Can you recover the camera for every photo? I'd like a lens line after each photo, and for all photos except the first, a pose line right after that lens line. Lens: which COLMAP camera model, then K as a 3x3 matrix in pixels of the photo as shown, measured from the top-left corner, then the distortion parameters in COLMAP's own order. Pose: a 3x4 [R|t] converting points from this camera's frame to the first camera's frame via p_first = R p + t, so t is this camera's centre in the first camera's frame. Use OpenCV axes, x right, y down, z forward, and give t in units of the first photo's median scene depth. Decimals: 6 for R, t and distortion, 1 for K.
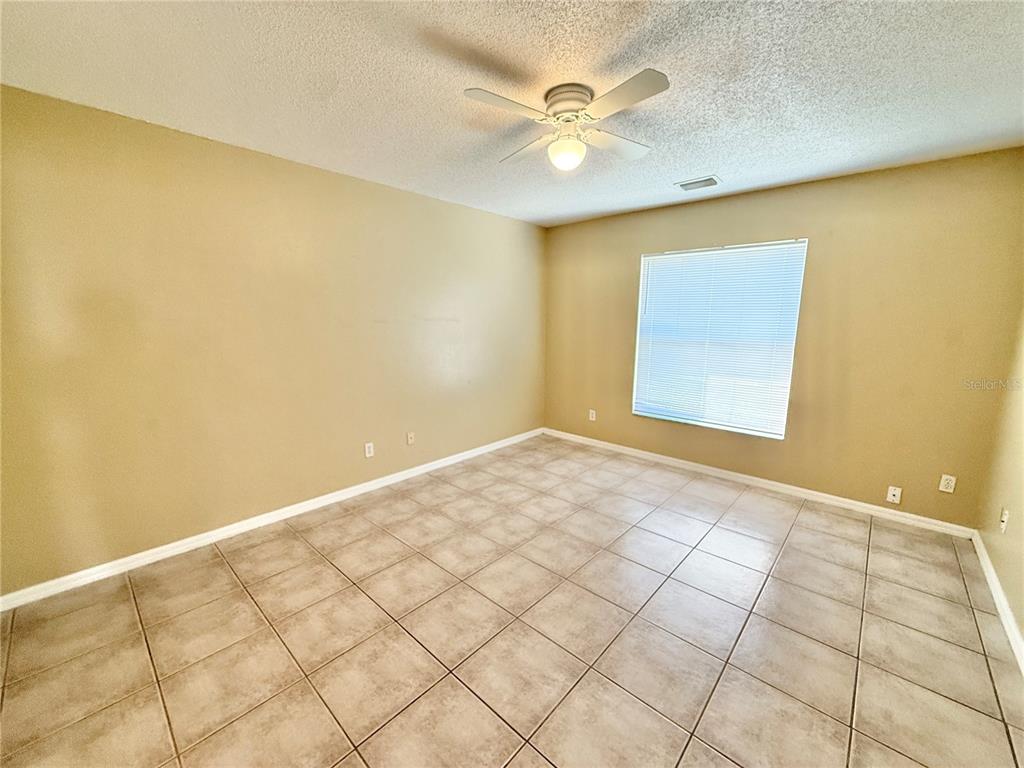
lens RADIAL K [[410.7, 0, 512.0], [0, 410.7, 384.0], [0, 0, 1]] dist [0.002717, 0.000067]
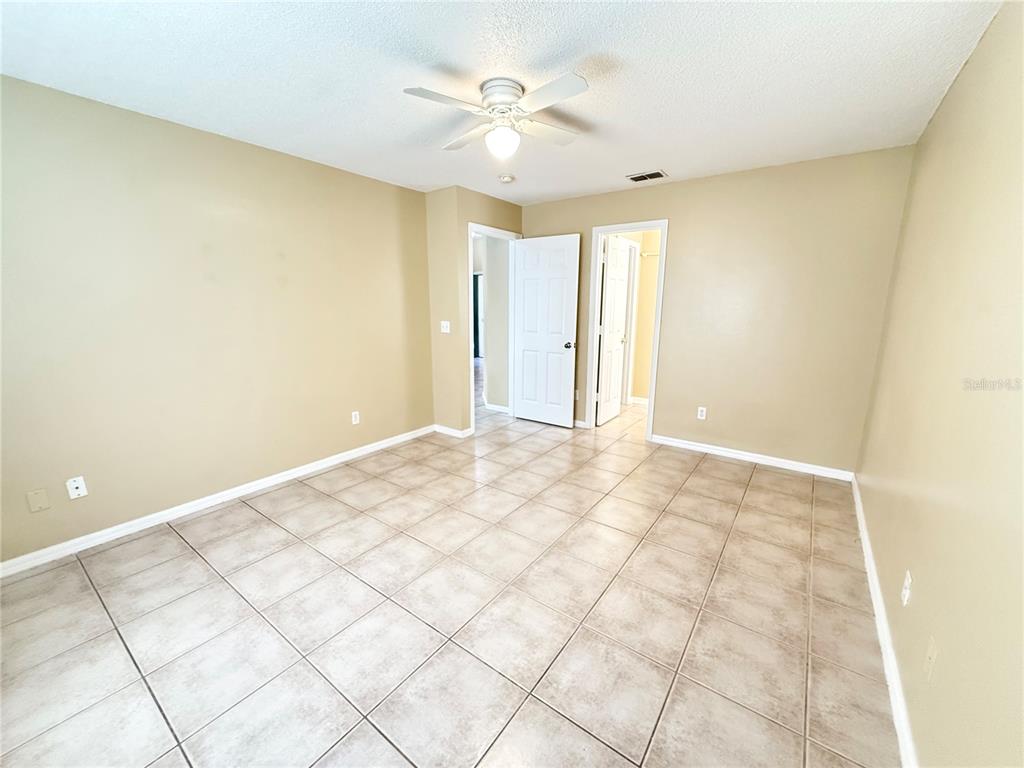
lens RADIAL K [[410.7, 0, 512.0], [0, 410.7, 384.0], [0, 0, 1]] dist [0.002717, 0.000067]
pose [[-0.994152, 0.011554, -0.107374, 0.155793], [-0.027831, 0.933268, 0.358101, -0.234208], [0.104347, 0.358995, -0.927488, 1.485517]]
